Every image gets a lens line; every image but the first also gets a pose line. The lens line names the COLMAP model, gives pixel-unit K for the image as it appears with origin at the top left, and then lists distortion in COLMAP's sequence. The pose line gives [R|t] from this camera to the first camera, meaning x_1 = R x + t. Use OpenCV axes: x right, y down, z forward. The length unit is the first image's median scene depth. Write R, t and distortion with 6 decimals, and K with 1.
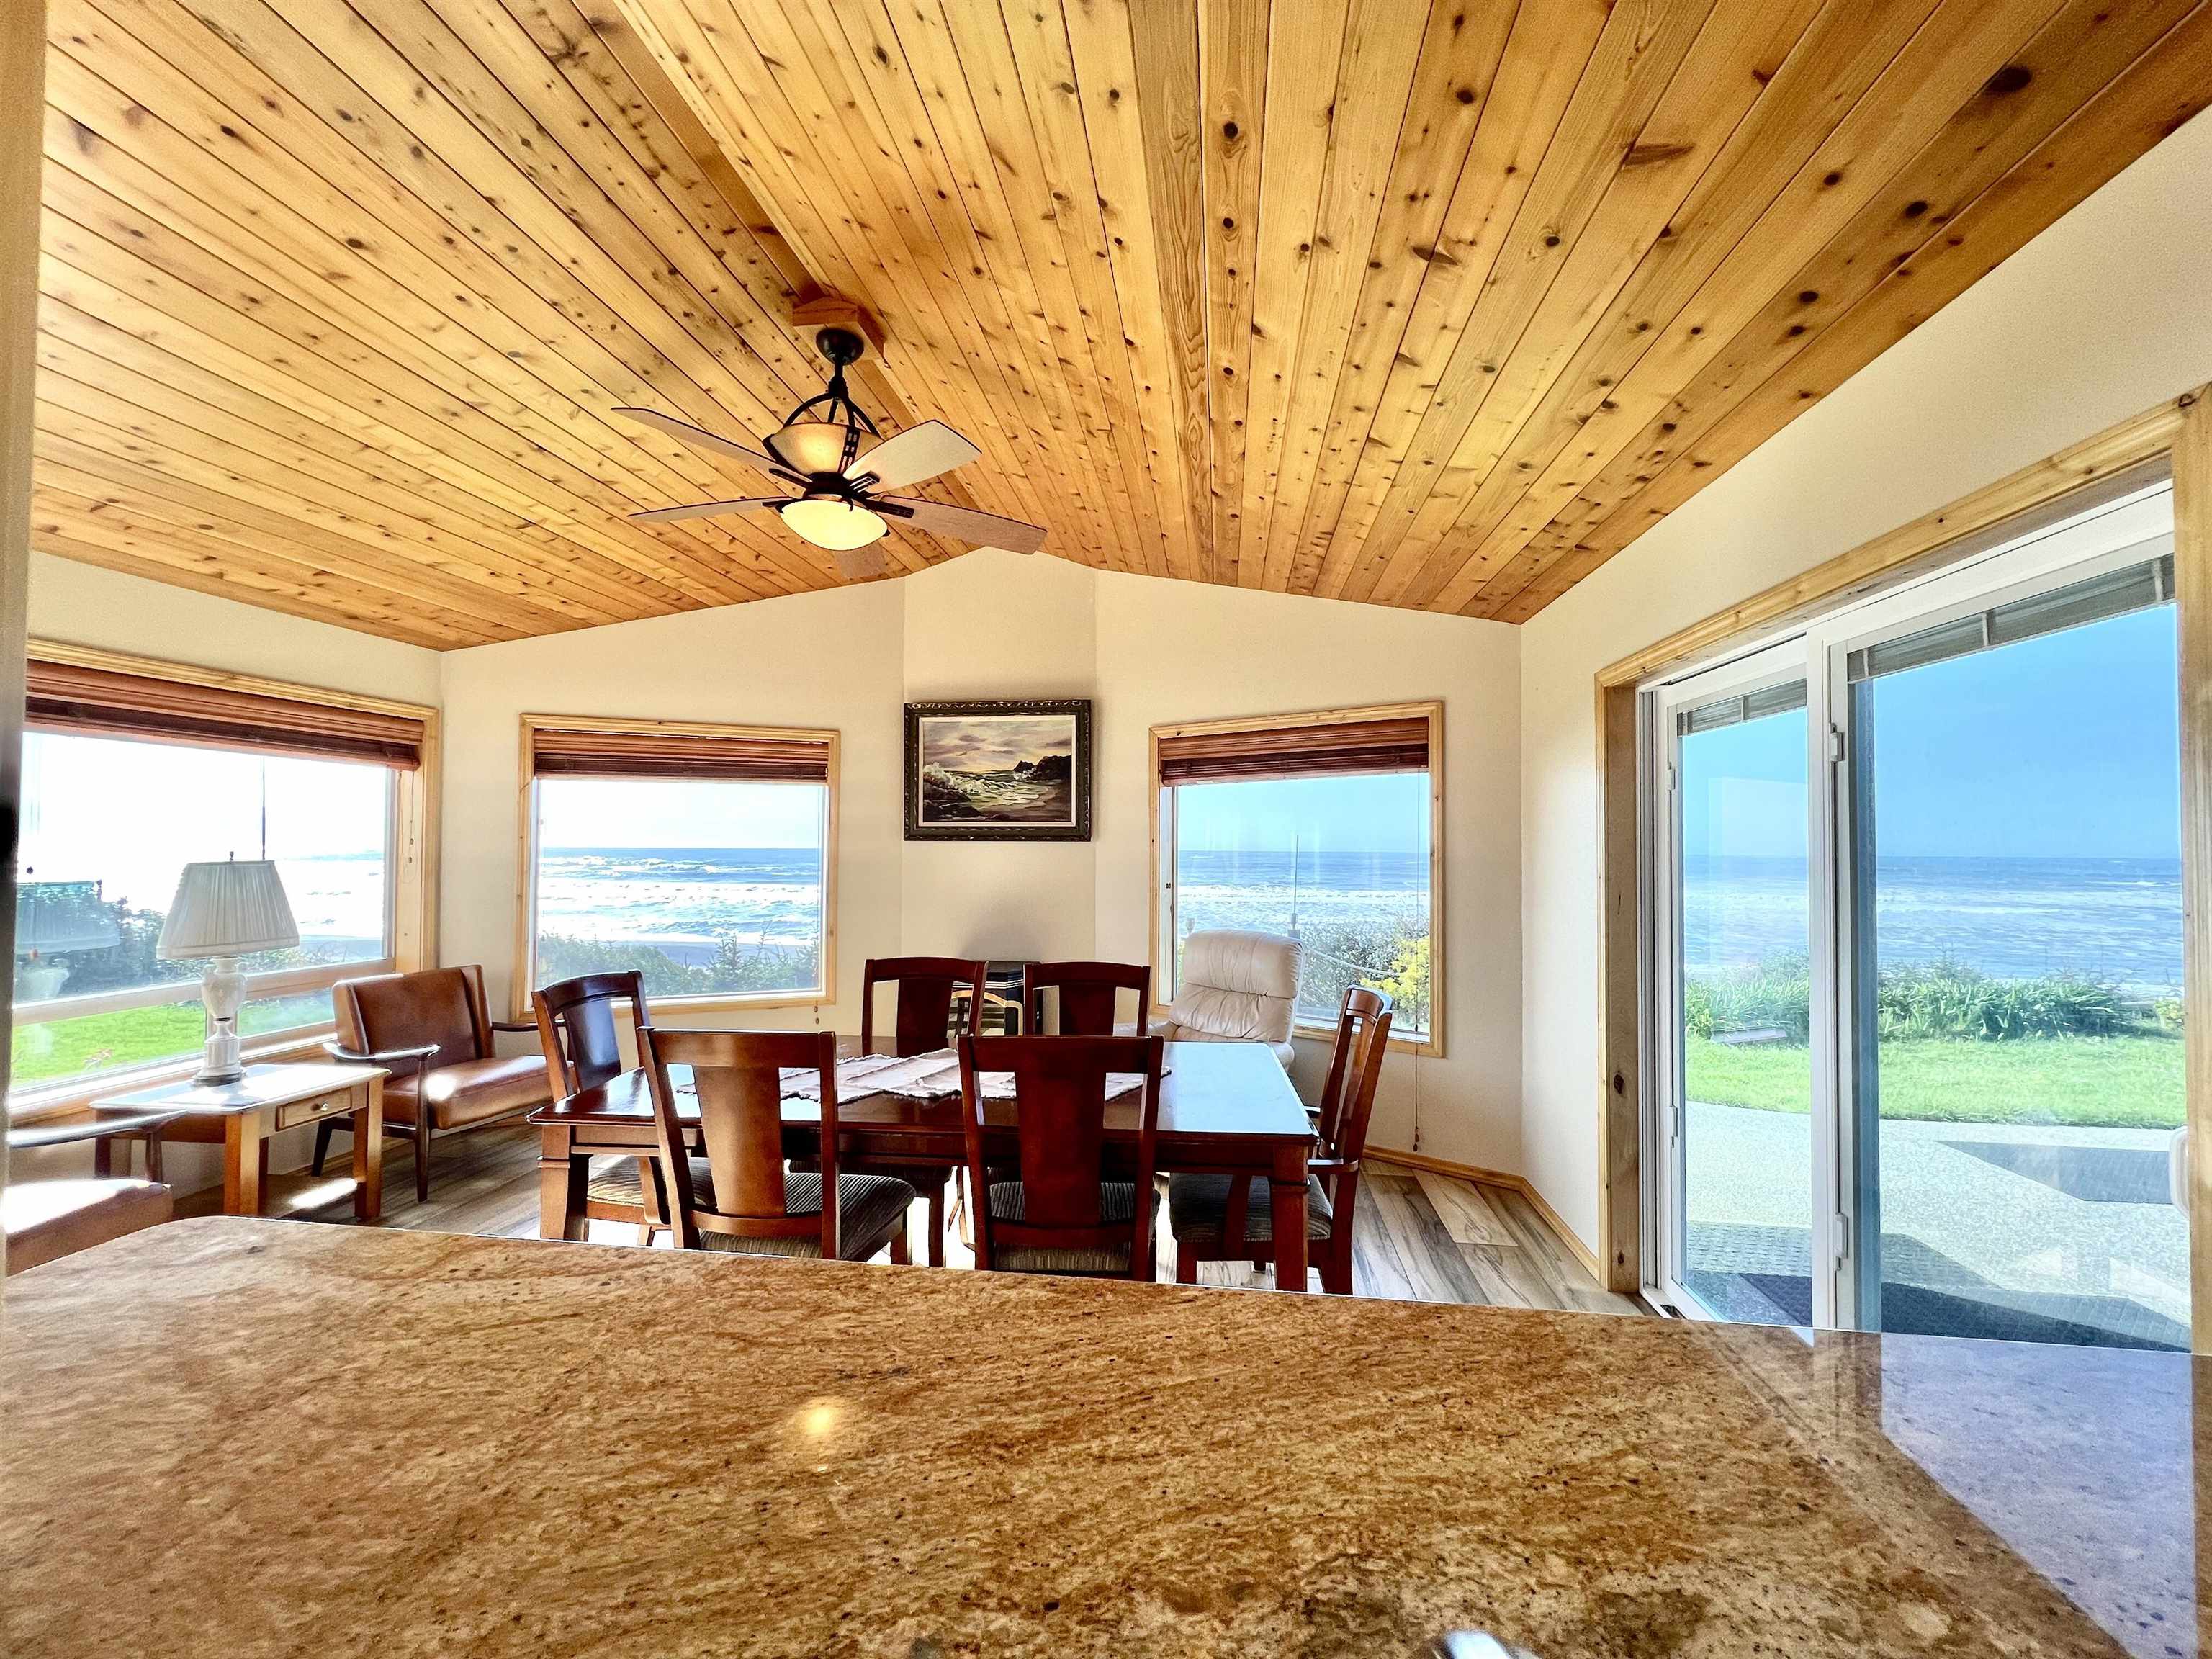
lens RADIAL K [[892.0, 0, 1106.0], [0, 892.0, 829.5], [0, 0, 1]] dist [-0.000290, 0.000322]
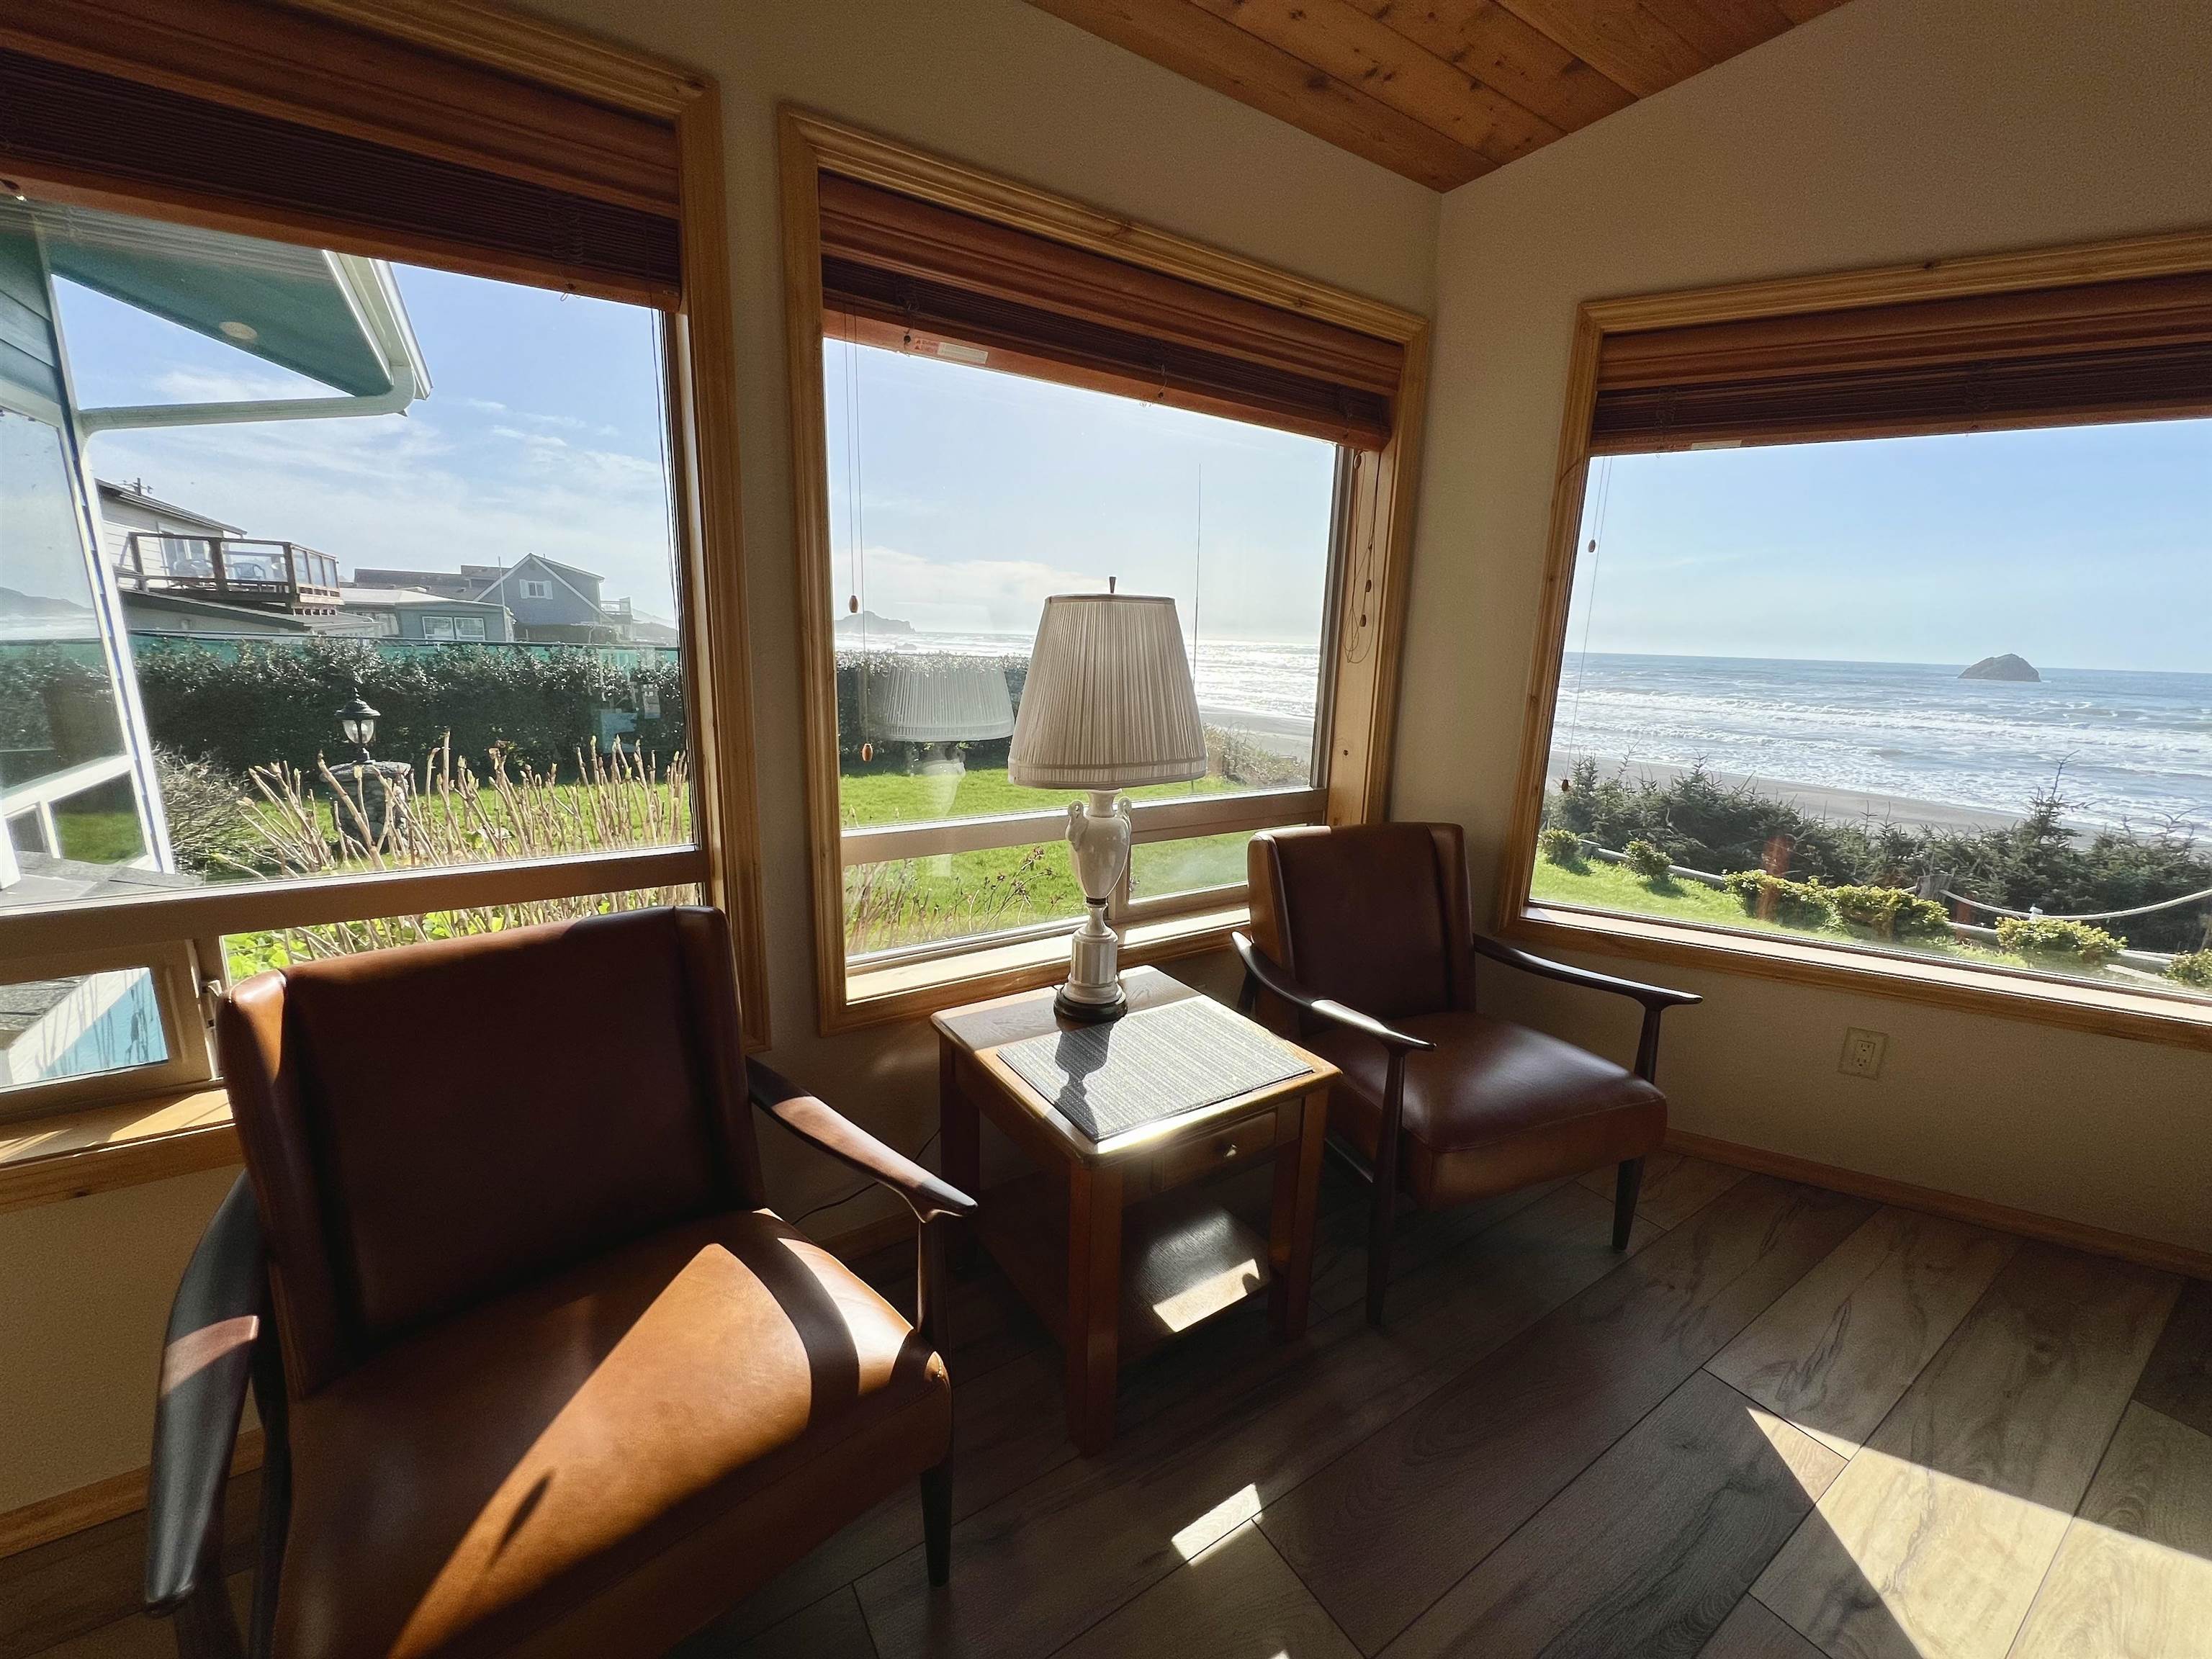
lens RADIAL K [[892.0, 0, 1106.0], [0, 892.0, 829.5], [0, 0, 1]] dist [-0.000290, 0.000322]
pose [[0.652023, 0.172910, -0.738219, -0.451058], [-0.009565, 0.975447, 0.220027, 0.039555], [0.758138, -0.136402, 0.637668, 0.506017]]
